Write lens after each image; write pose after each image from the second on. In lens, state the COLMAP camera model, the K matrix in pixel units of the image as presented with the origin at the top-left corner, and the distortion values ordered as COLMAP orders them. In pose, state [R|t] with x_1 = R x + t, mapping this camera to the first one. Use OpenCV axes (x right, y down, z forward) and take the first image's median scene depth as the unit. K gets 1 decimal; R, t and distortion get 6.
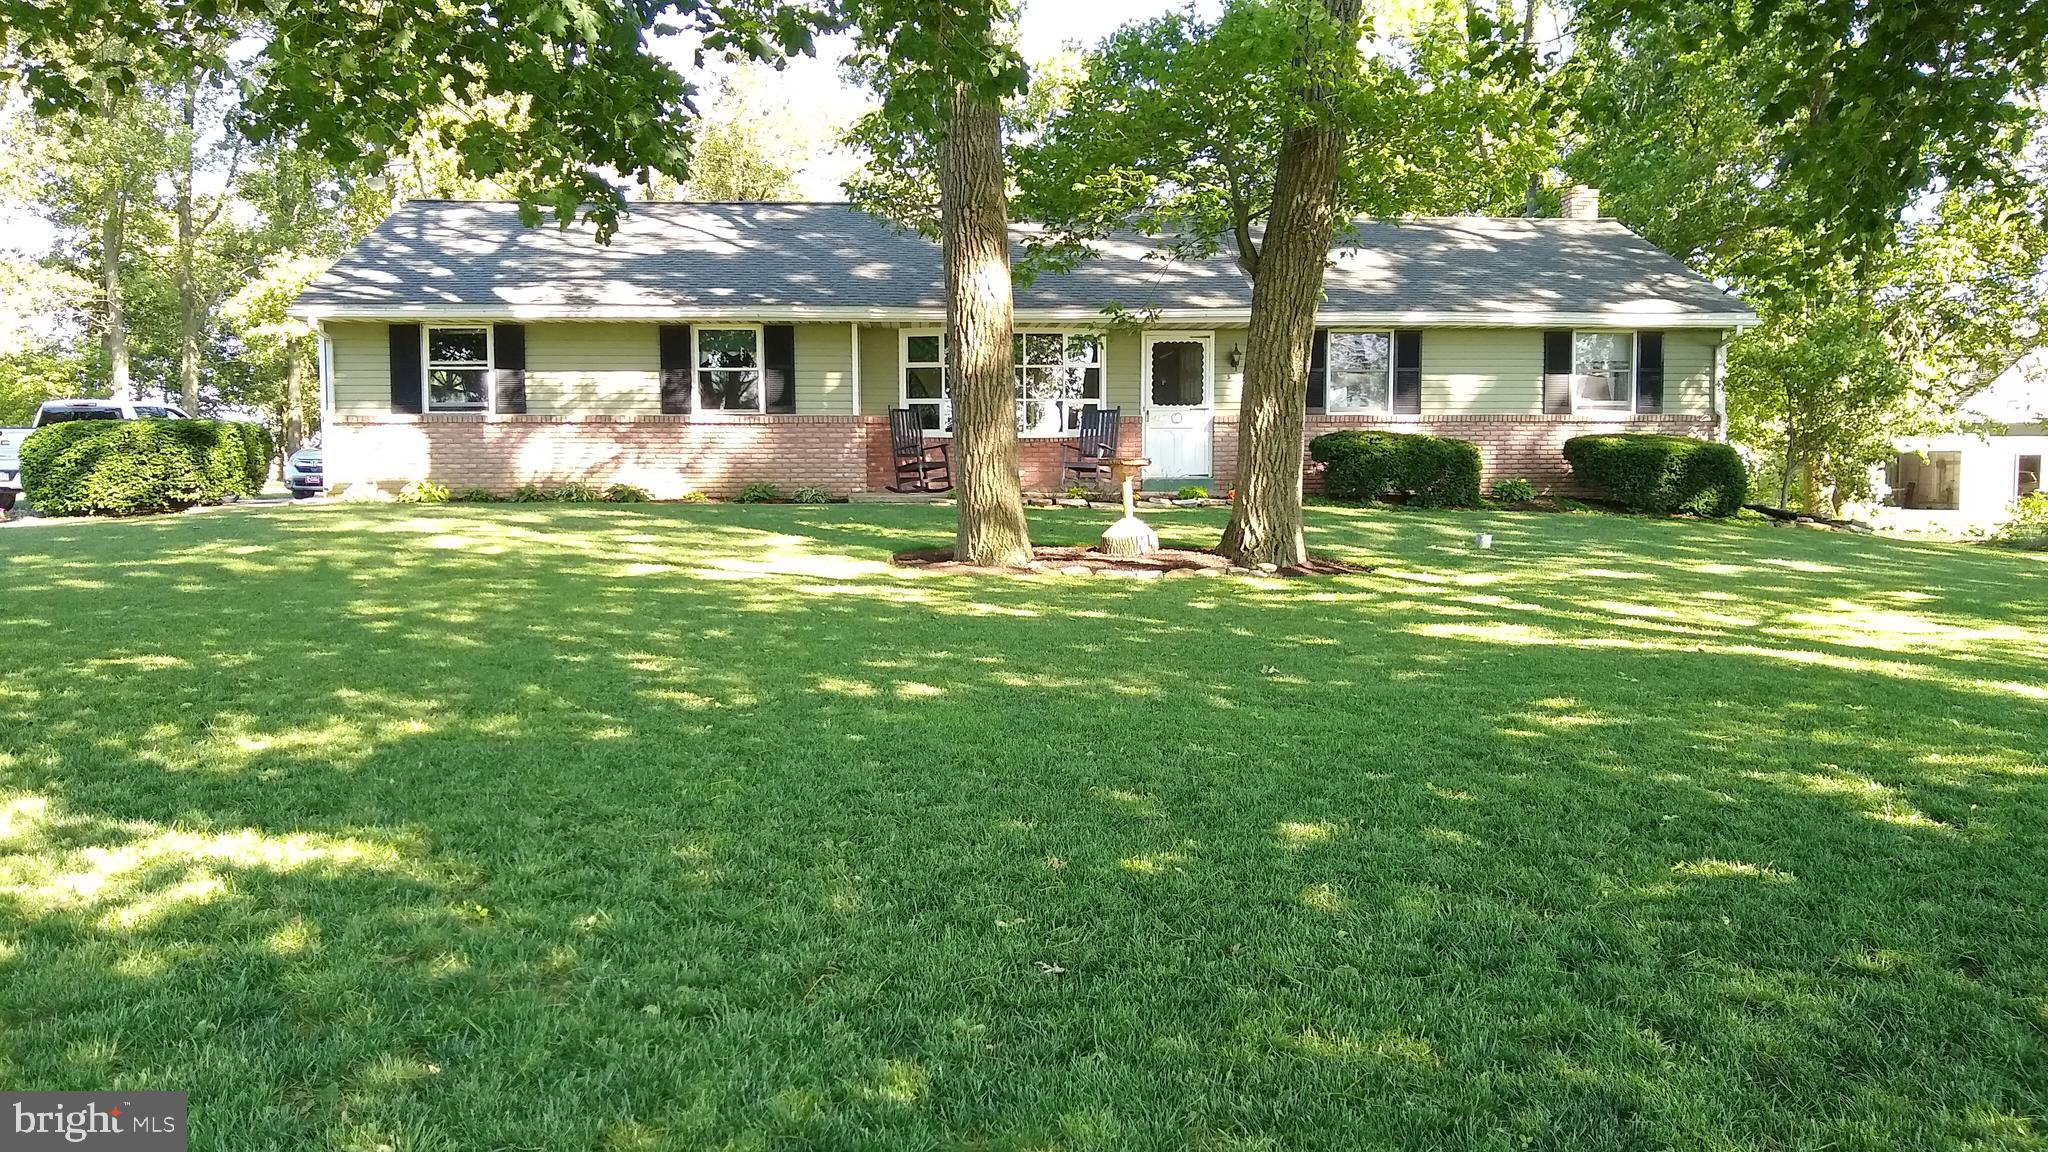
lens RADIAL K [[1578.0, 0, 1024.0], [0, 1578.0, 576.0], [0, 0, 1]] dist [0.042644, -0.132503]
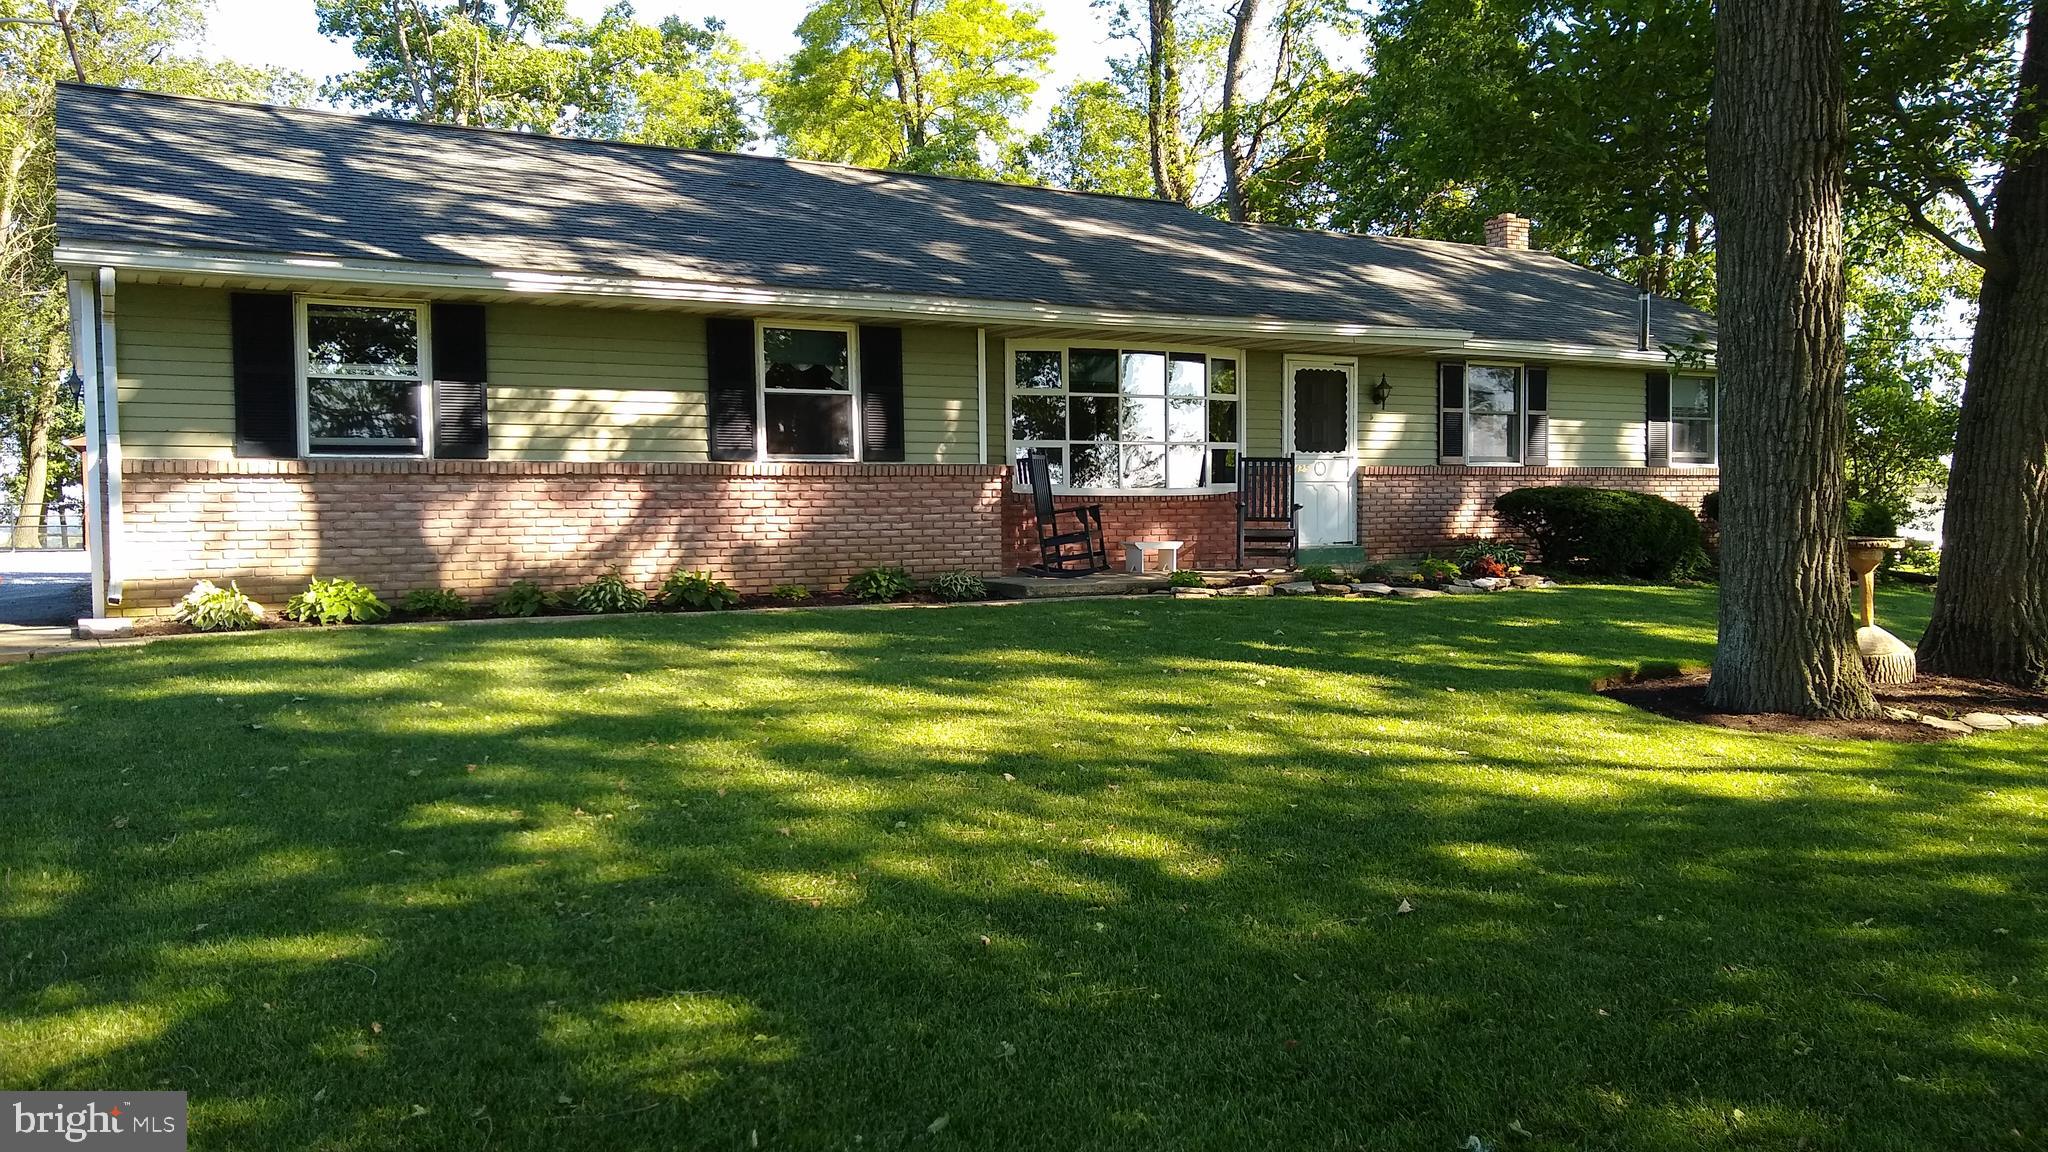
lens RADIAL K [[1578.0, 0, 1024.0], [0, 1578.0, 576.0], [0, 0, 1]] dist [0.042644, -0.132503]
pose [[0.880274, -0.028212, 0.473627, -0.413200], [0.034584, 0.999391, -0.004748, -0.050649], [-0.473204, 0.020560, 0.880713, 0.403602]]
